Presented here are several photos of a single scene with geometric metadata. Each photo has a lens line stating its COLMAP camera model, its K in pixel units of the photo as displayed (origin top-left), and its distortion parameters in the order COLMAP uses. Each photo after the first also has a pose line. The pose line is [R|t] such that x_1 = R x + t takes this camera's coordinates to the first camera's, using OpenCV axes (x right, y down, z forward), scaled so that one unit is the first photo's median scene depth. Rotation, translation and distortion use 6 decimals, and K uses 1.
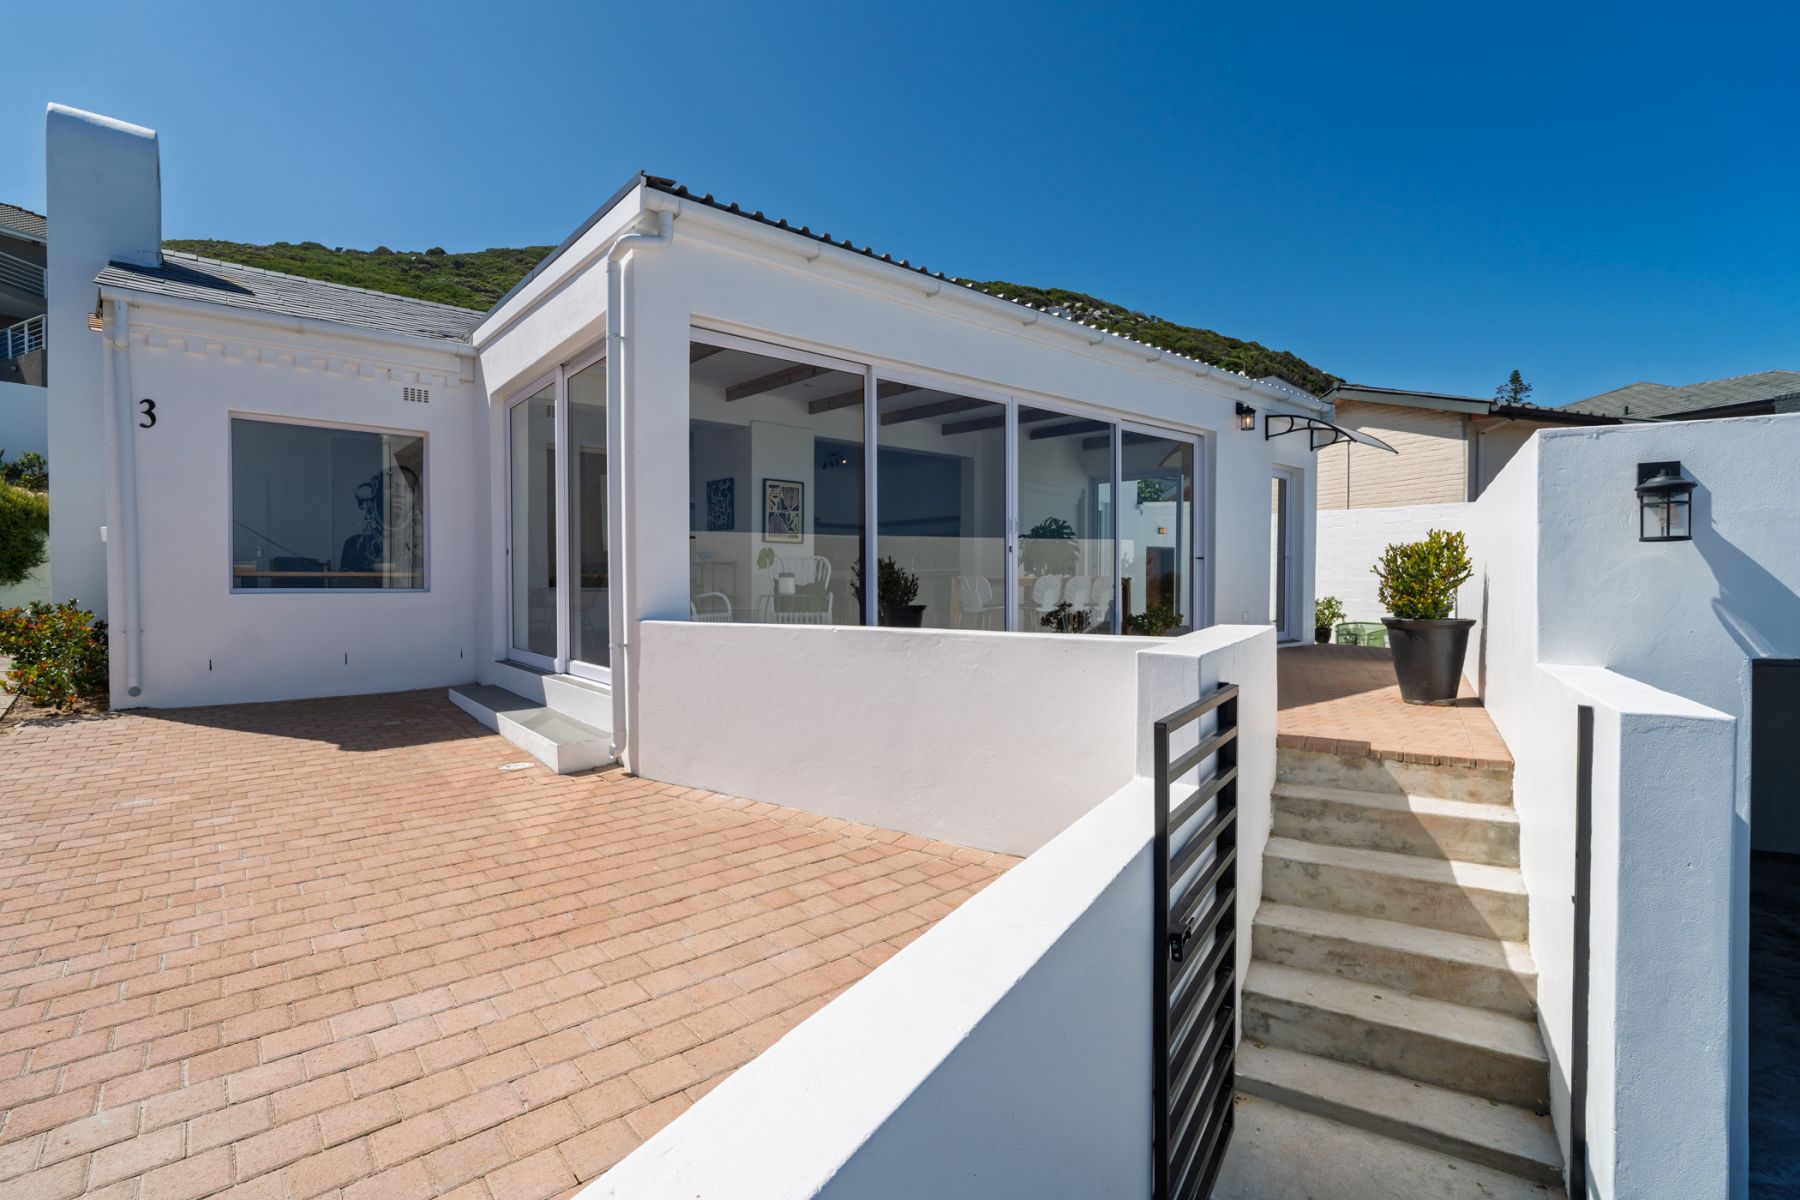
lens RADIAL K [[840.8, 0, 879.2], [0, 840.8, 590.8], [0, 0, 1]] dist [-0.017339, 0.008286]
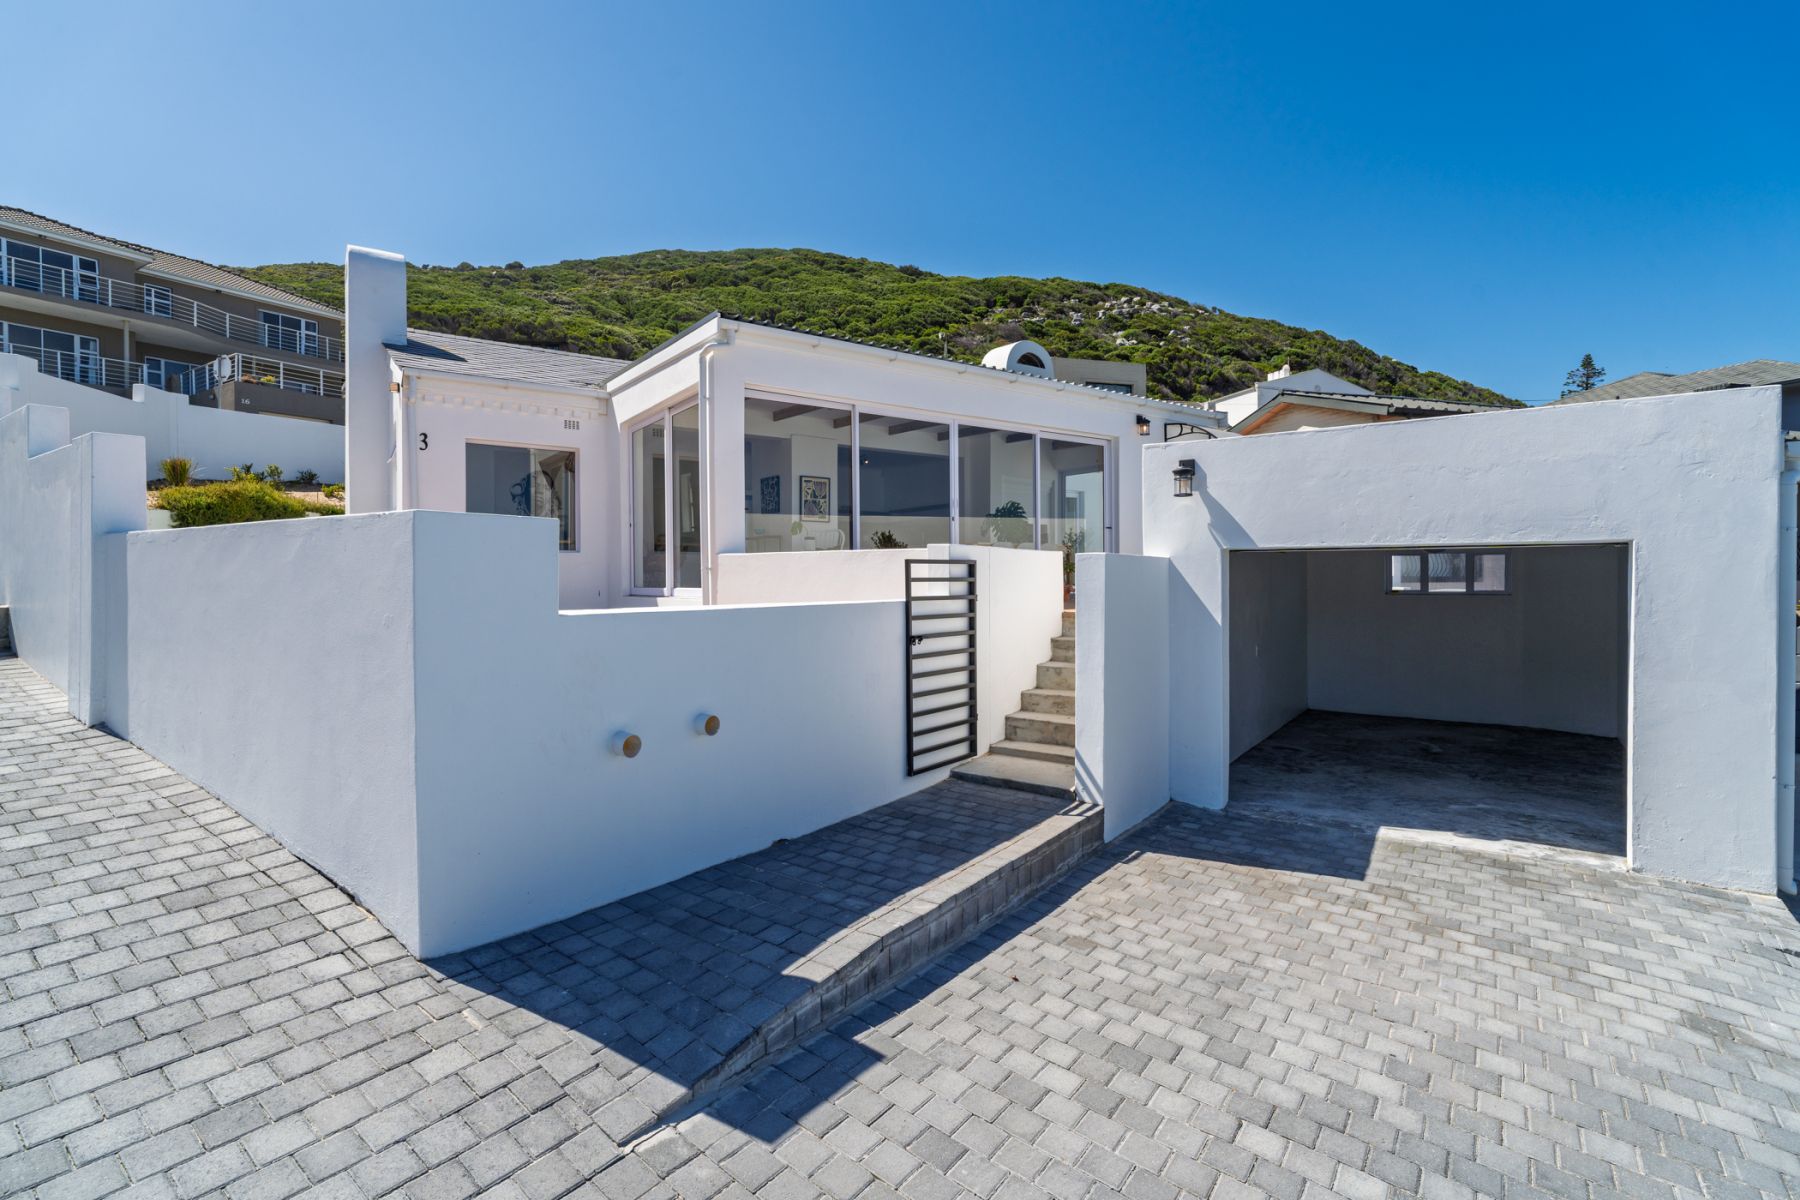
lens RADIAL K [[840.8, 0, 876.5], [0, 840.8, 585.3], [0, 0, 1]] dist [-0.017339, 0.008286]
pose [[0.996921, -0.005072, -0.078243, 0.128106], [0.004792, 0.999981, -0.003776, 0.072029], [0.078261, 0.003389, 0.996927, -0.504374]]
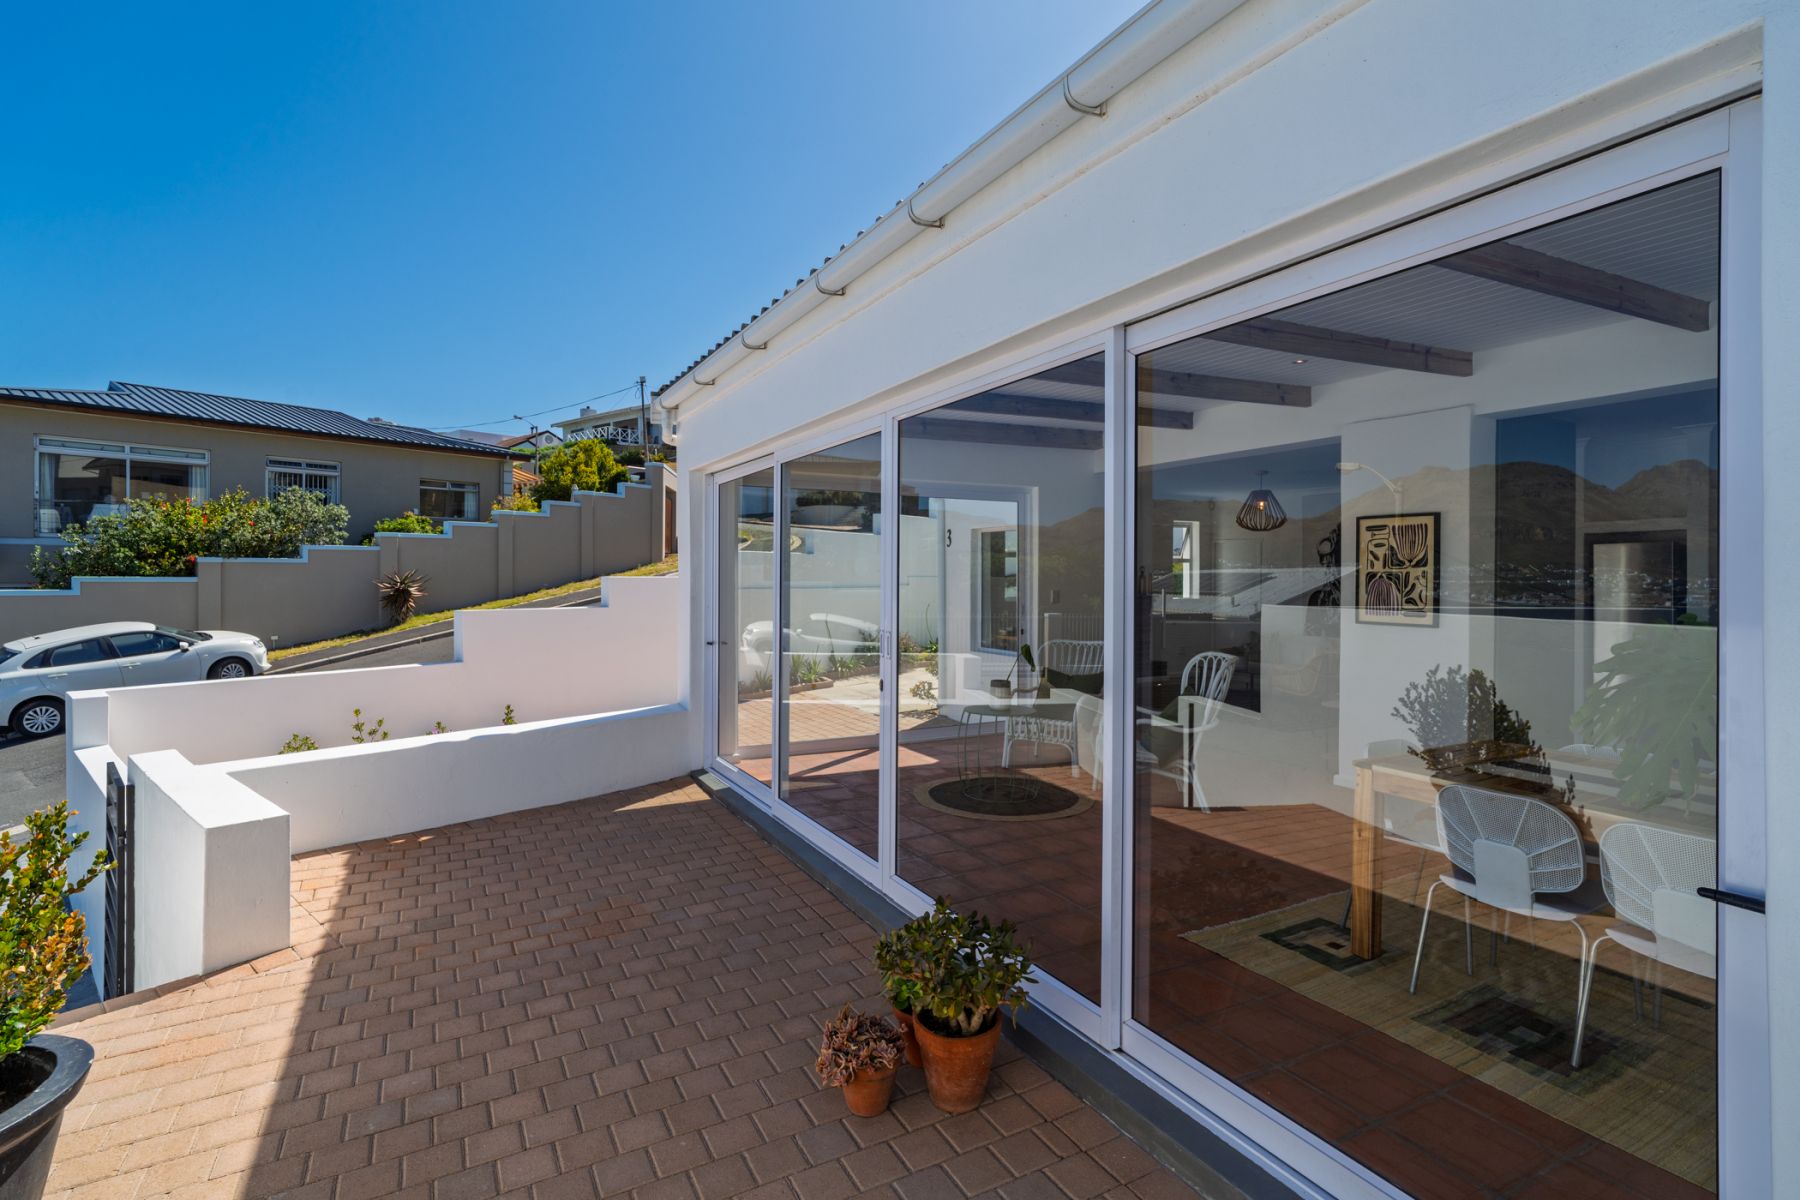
lens RADIAL K [[840.8, 0, 896.8], [0, 840.8, 580.1], [0, 0, 1]] dist [-0.017339, 0.008286]
pose [[-0.192850, 0.000895, -0.981228, 0.674888], [-0.010623, 0.999939, 0.003000, -0.115445], [0.981171, 0.011002, -0.192829, 1.051194]]
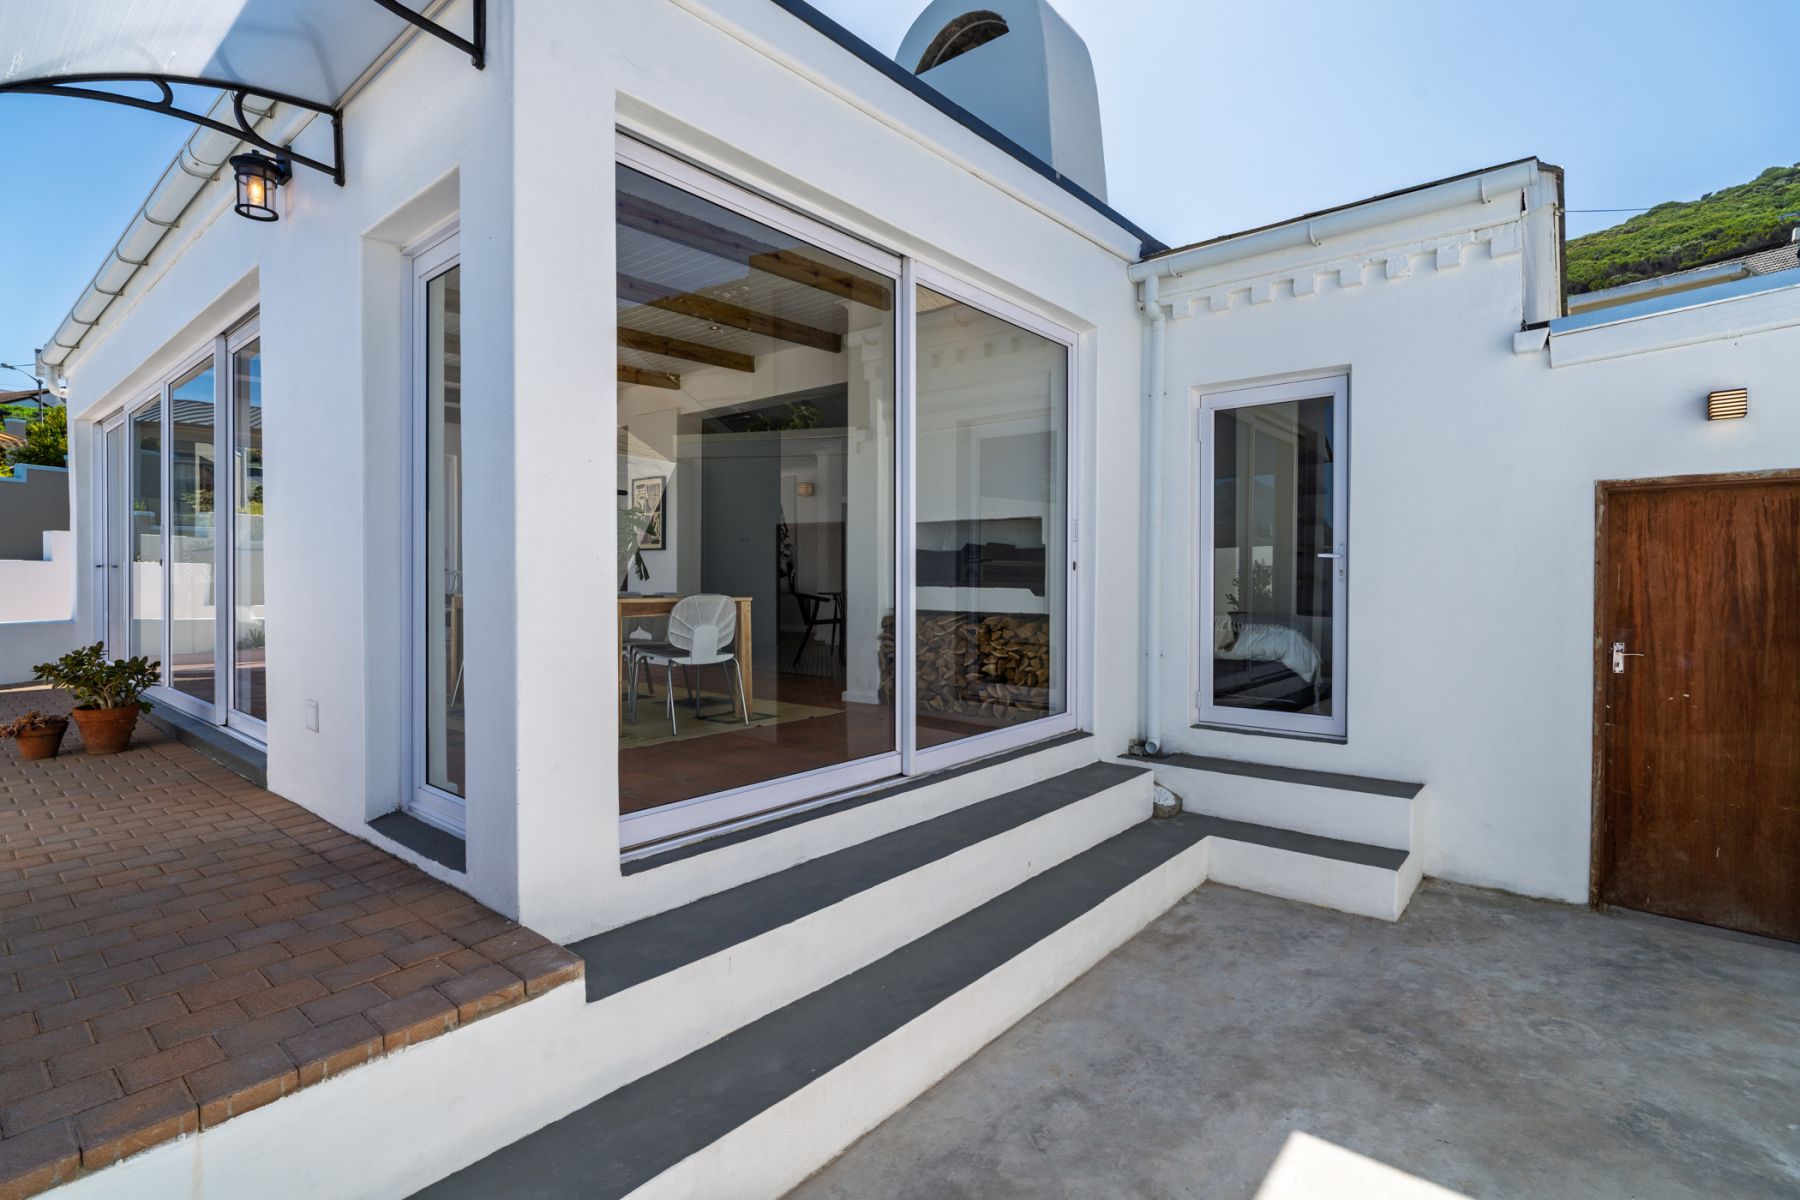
lens RADIAL K [[840.8, 0, 910.8], [0, 840.8, 597.7], [0, 0, 1]] dist [-0.017339, 0.008286]
pose [[0.188259, 0.020198, -0.981912, 1.060154], [-0.010294, 0.999774, 0.018592, -0.035594], [0.982066, 0.006608, 0.188424, 1.486609]]
